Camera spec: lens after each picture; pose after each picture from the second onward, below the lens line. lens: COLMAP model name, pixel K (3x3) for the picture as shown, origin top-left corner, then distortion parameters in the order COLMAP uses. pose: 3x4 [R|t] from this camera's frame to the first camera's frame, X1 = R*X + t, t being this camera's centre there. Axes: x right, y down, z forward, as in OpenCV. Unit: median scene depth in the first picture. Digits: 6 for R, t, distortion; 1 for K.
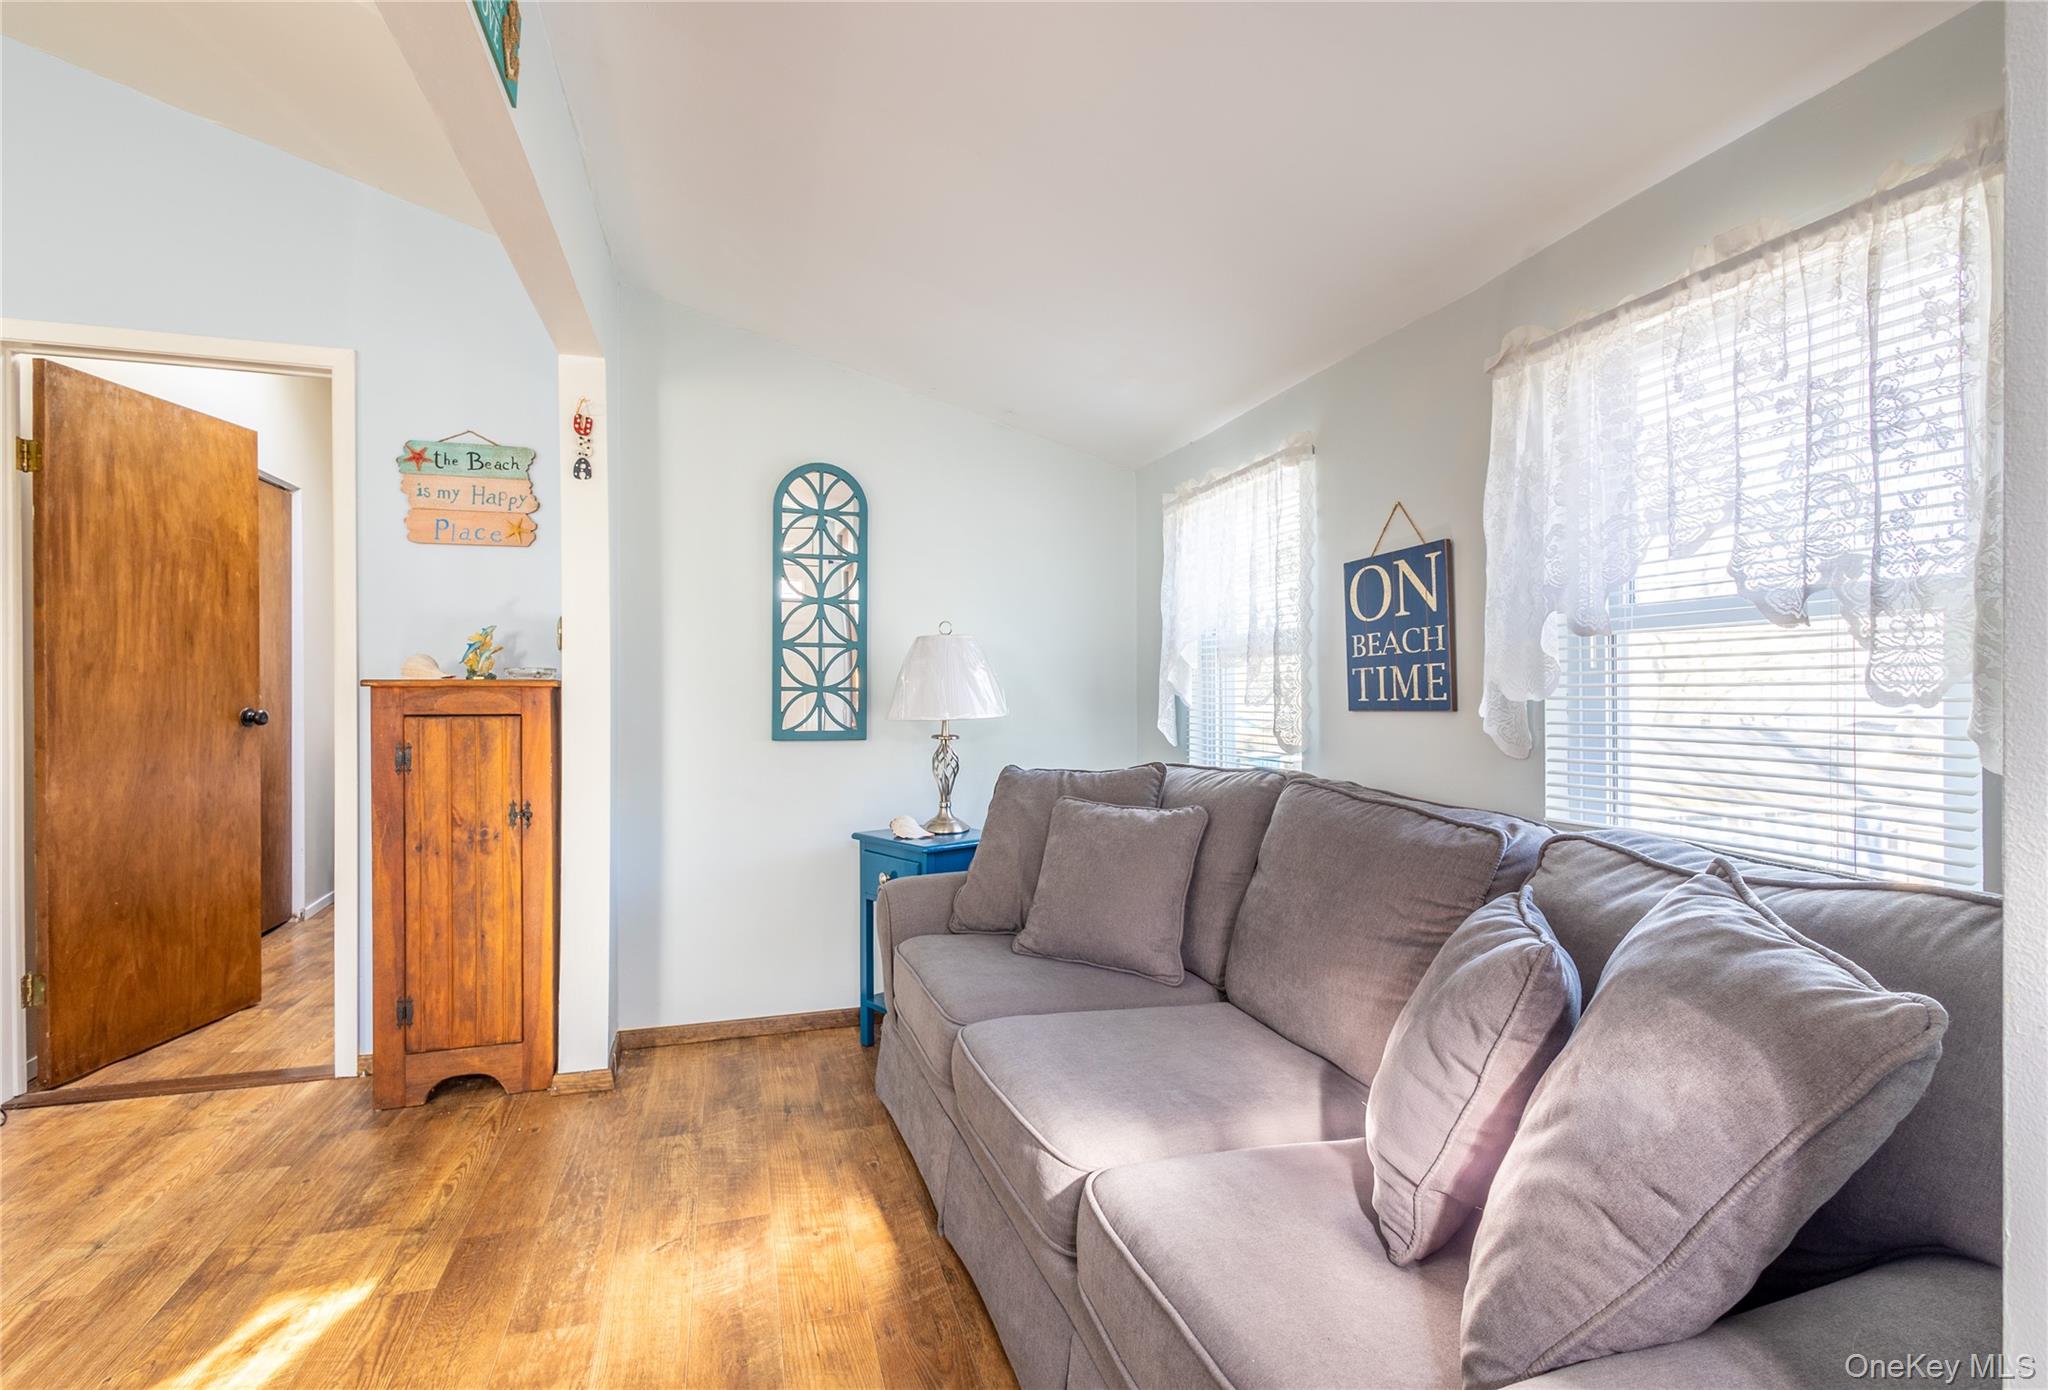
lens RADIAL K [[991.5, 0, 995.8], [0, 991.5, 683.3], [0, 0, 1]] dist [0.017292, -0.001423]
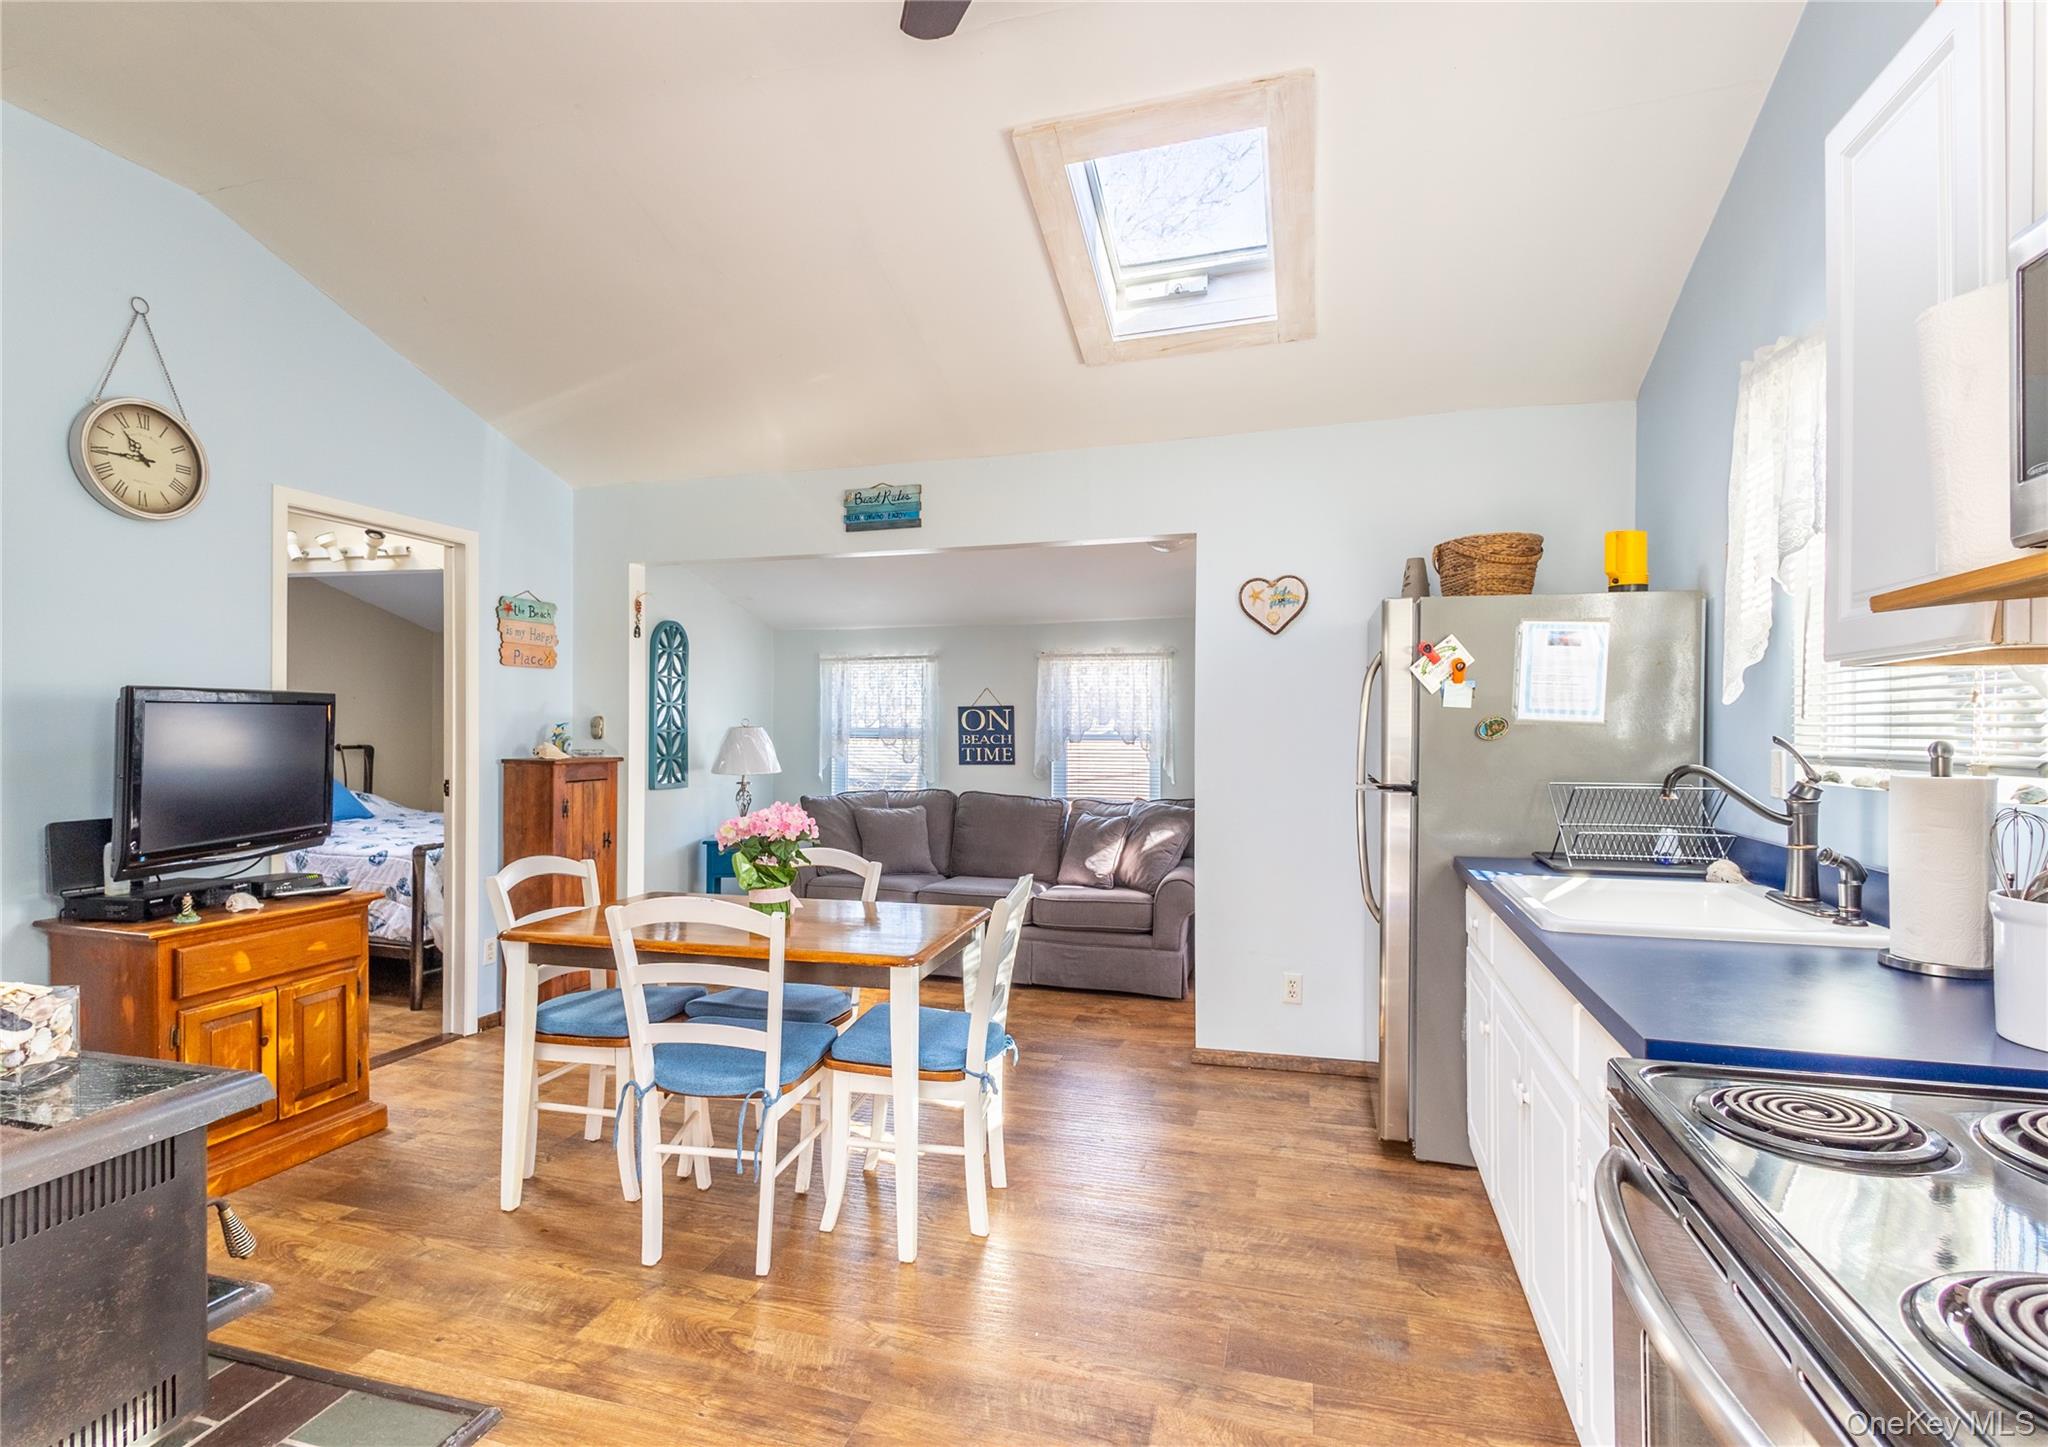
lens RADIAL K [[1013.1, 0, 953.7], [0, 1013.1, 722.9], [0, 0, 1]] dist [0.010704, -0.001187]
pose [[0.590100, 0.006668, 0.807303, -1.519111], [-0.009917, 0.999950, -0.001011, -0.066348], [-0.807269, -0.007409, 0.590137, -0.456116]]
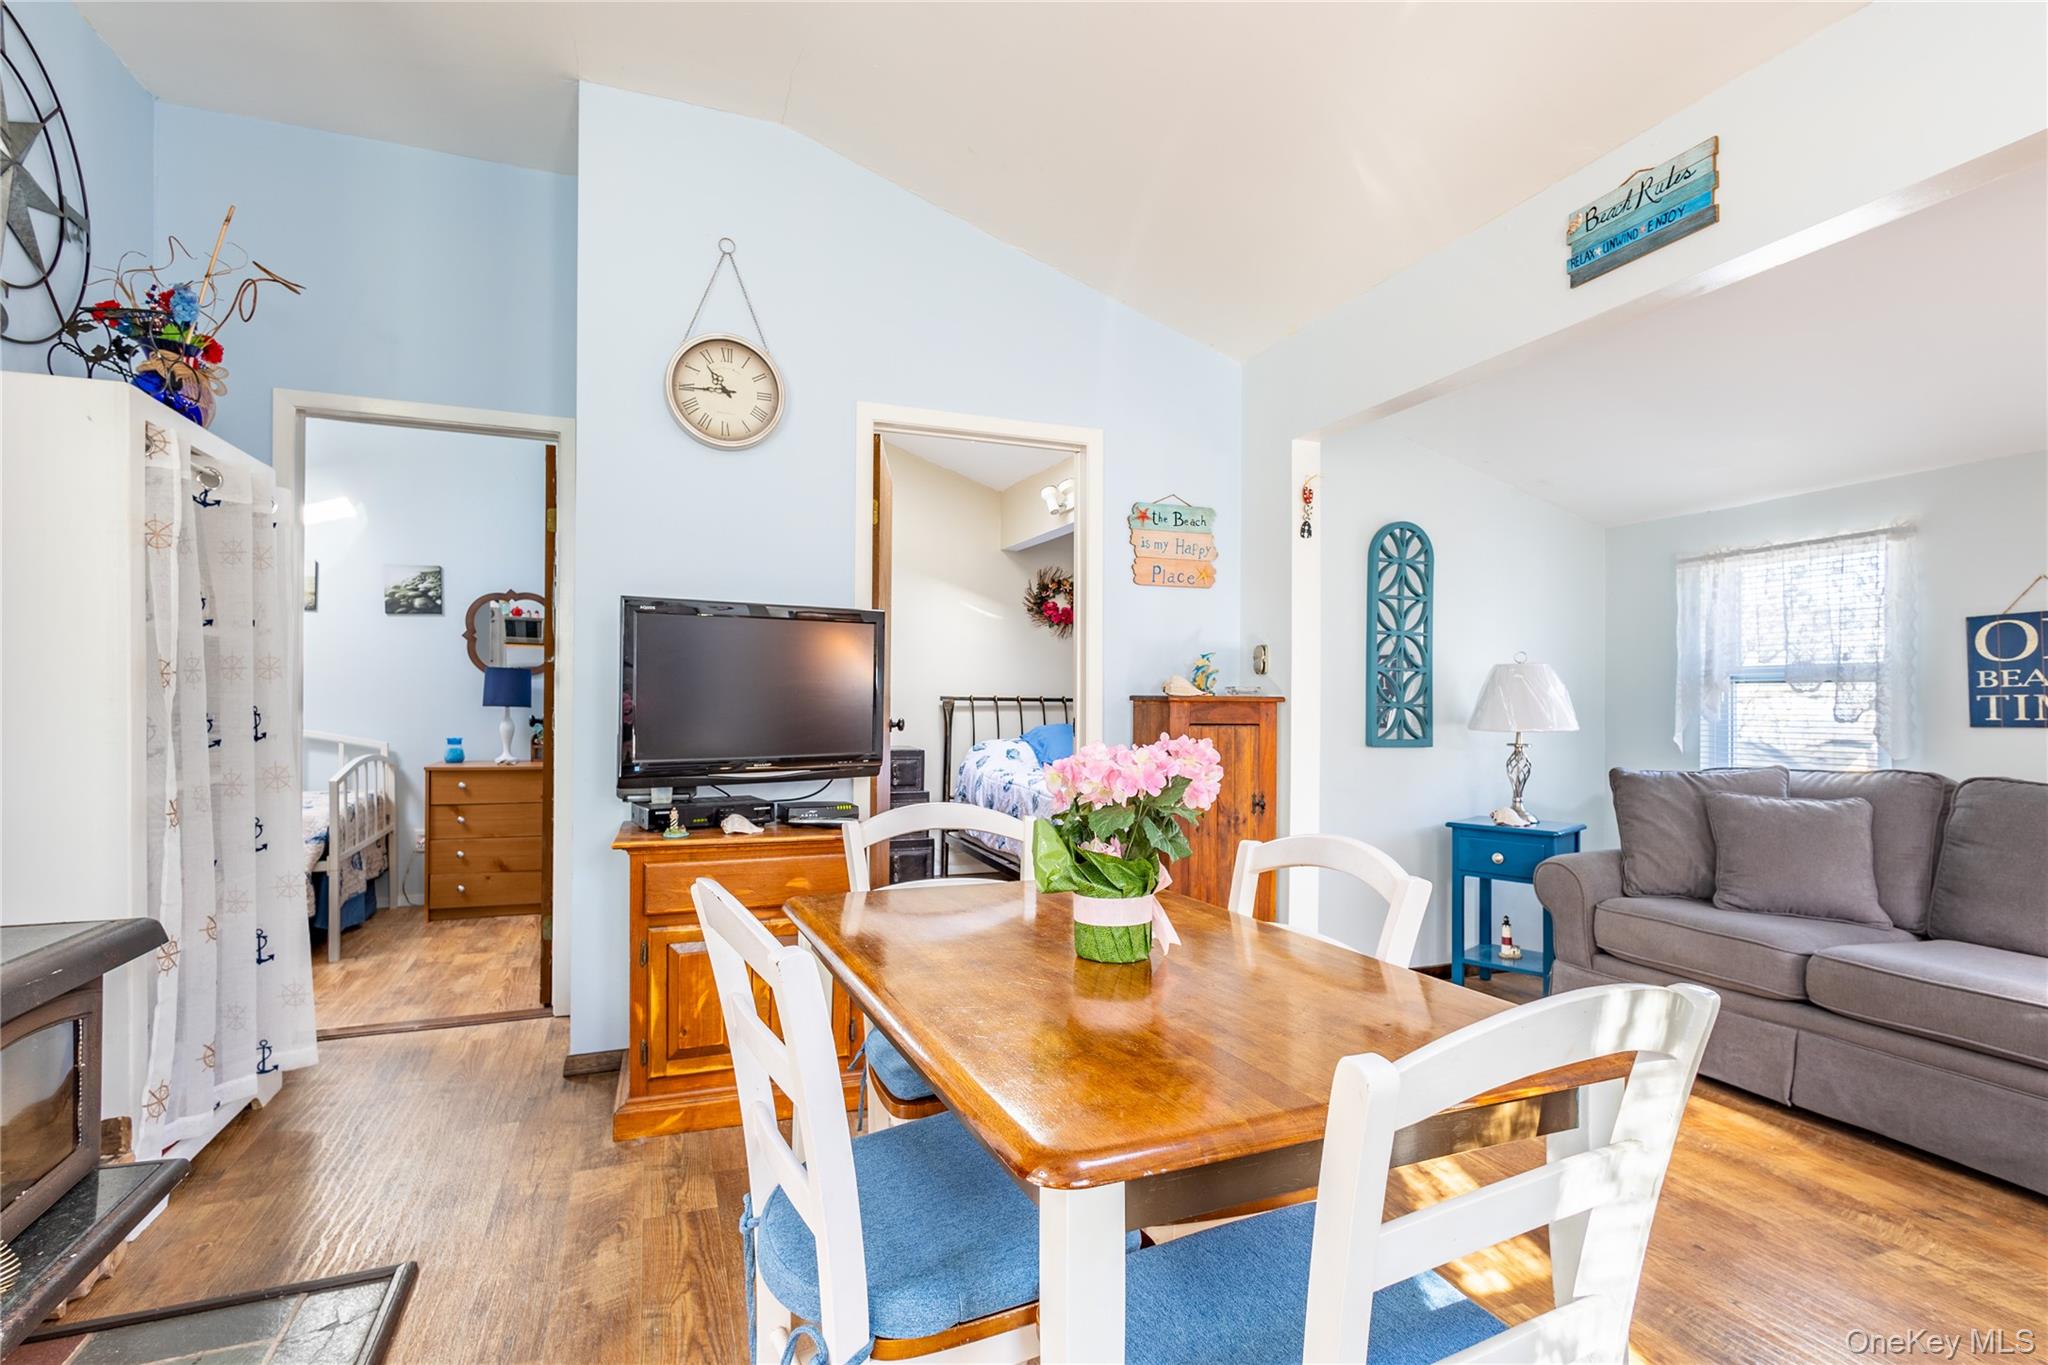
lens RADIAL K [[963.3, 0, 1023.5], [0, 963.3, 692.7], [0, 0, 1]] dist [0.016104, -0.006240]
pose [[0.997904, 0.009666, 0.063981, -0.868617], [-0.009449, 0.999949, -0.003693, -0.001476], [-0.064014, 0.003081, 0.997944, -0.199839]]
